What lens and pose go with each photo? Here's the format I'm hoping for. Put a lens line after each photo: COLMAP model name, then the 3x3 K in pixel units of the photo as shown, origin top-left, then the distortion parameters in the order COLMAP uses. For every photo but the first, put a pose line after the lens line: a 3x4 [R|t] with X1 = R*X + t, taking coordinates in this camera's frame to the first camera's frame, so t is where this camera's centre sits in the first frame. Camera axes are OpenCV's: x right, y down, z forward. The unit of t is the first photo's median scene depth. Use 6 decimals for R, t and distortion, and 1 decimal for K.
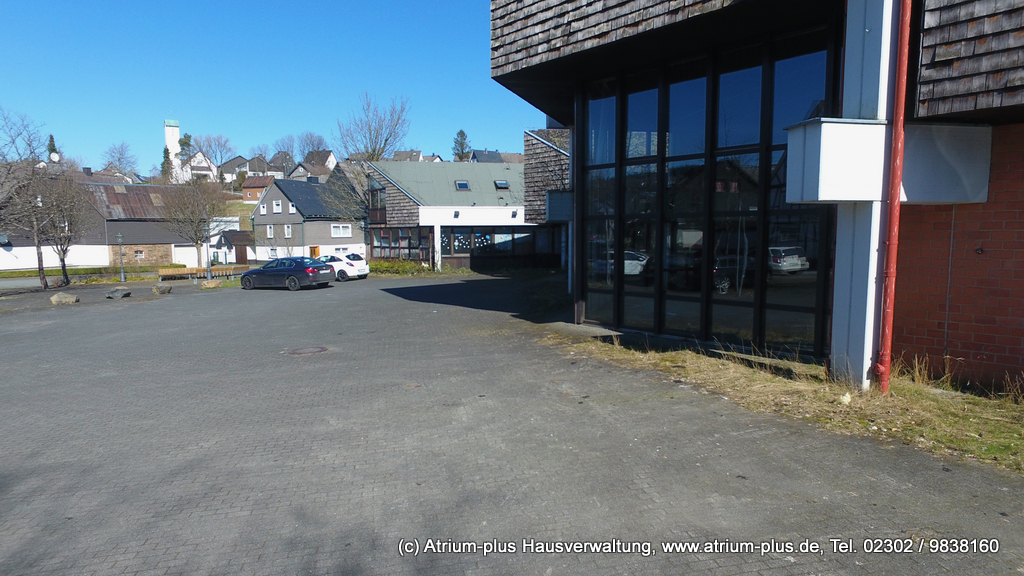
lens RADIAL K [[594.1, 0, 517.1], [0, 594.1, 289.5], [0, 0, 1]] dist [-0.013632, 0.019856]
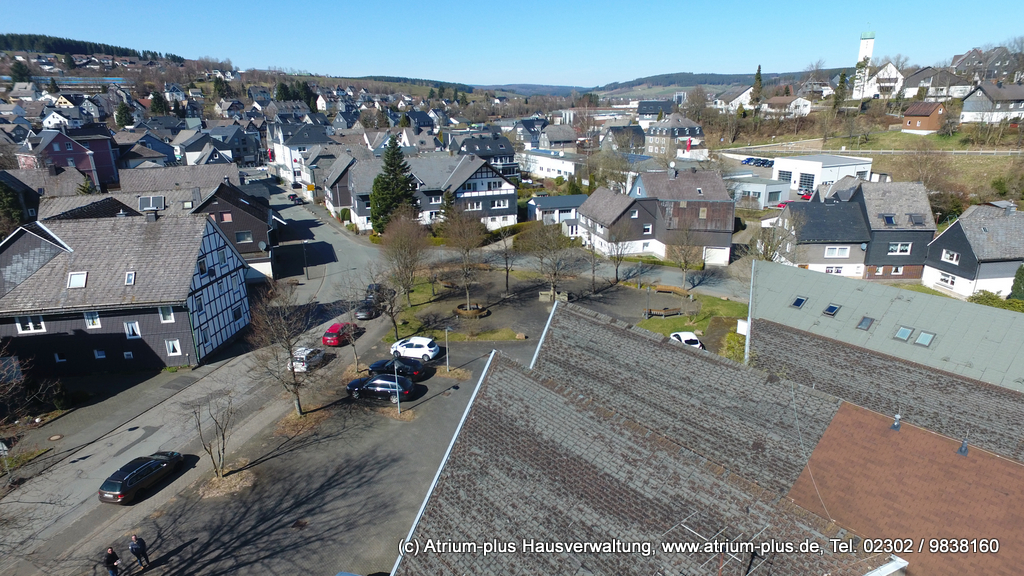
lens RADIAL K [[593.9, 0, 517.1], [0, 593.9, 289.1], [0, 0, 1]] dist [-0.010414, 0.013311]
pose [[0.449859, 0.272096, -0.850641, 0.713031], [-0.076320, 0.960688, 0.266935, -0.501569], [0.889833, -0.055162, 0.452940, -0.090262]]
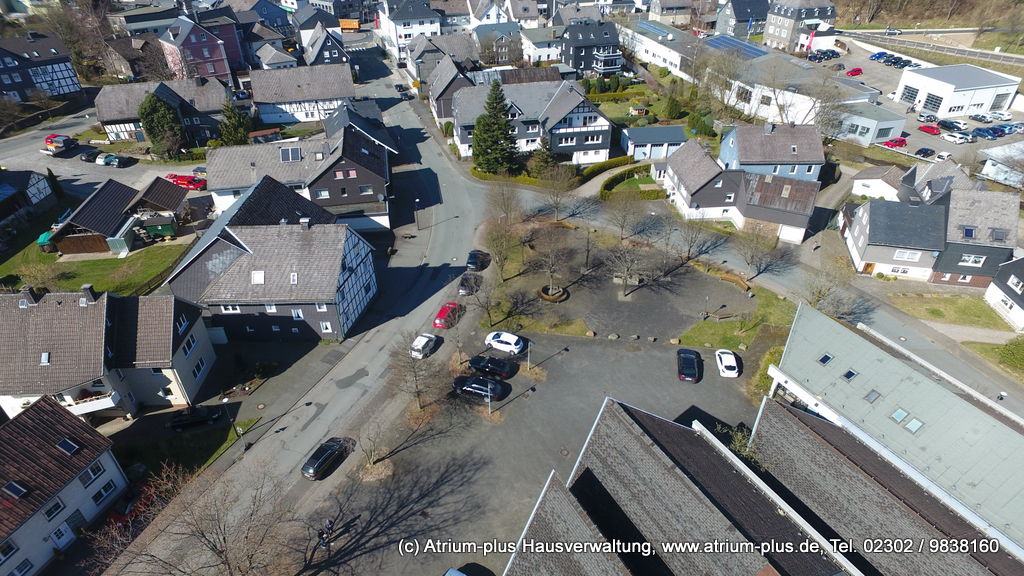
lens RADIAL K [[593.9, 0, 517.1], [0, 593.9, 289.1], [0, 0, 1]] dist [-0.010414, 0.013311]
pose [[0.291545, 0.549559, -0.782935, 0.763200], [-0.092483, 0.830852, 0.548755, -1.086269], [0.952076, -0.087578, 0.293056, -0.147952]]
